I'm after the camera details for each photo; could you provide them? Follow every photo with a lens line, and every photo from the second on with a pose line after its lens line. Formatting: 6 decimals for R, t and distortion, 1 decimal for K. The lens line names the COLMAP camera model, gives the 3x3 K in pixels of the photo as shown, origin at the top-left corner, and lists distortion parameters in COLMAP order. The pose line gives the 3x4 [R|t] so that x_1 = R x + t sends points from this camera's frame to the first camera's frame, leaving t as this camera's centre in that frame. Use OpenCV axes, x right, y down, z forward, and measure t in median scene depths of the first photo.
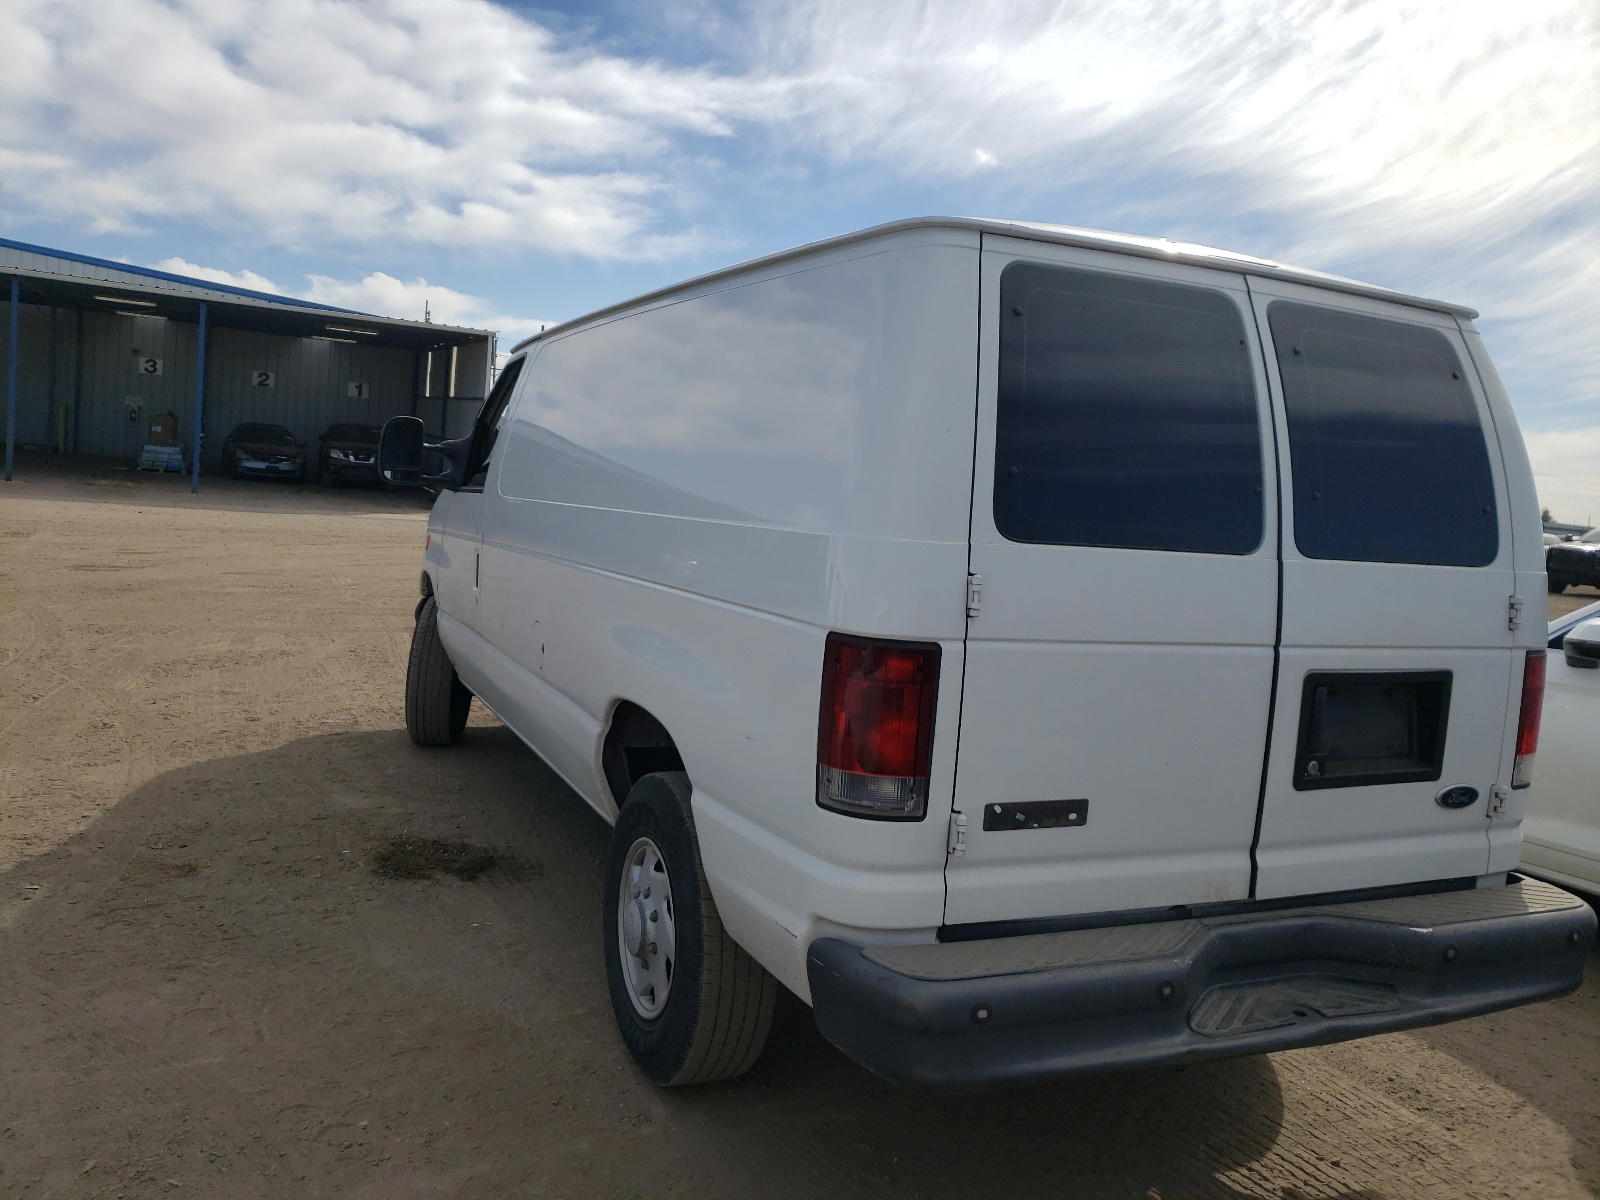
lens RADIAL K [[1302.0, 0, 800.0], [0, 1302.0, 600.0], [0, 0, 1]] dist [-0.165608, 0.240551]
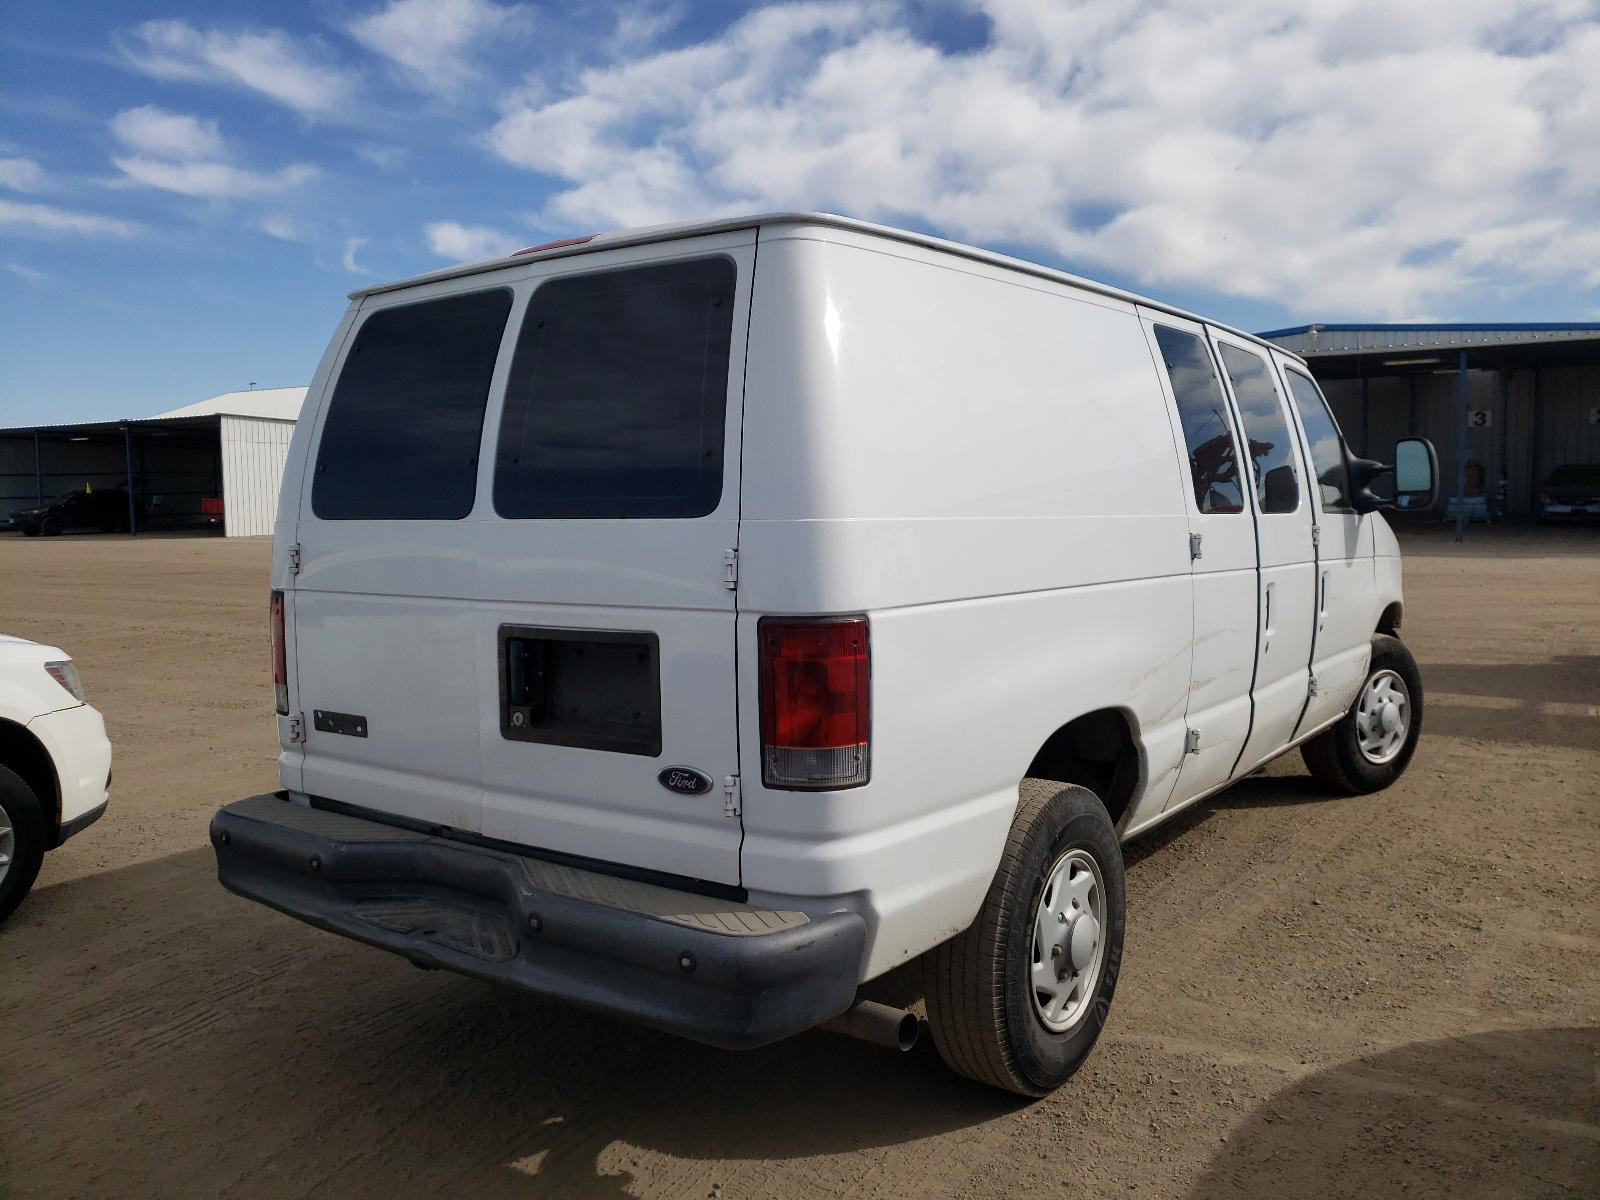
lens RADIAL K [[1255.4, 0, 800.0], [0, 1255.4, 600.0], [0, 0, 1]] dist [0.003251, -0.000548]
pose [[0.496983, -0.014722, -0.867635, 1.356380], [-0.024624, 0.999214, -0.031059, 0.057974], [0.867411, 0.036800, 0.496230, 0.660921]]
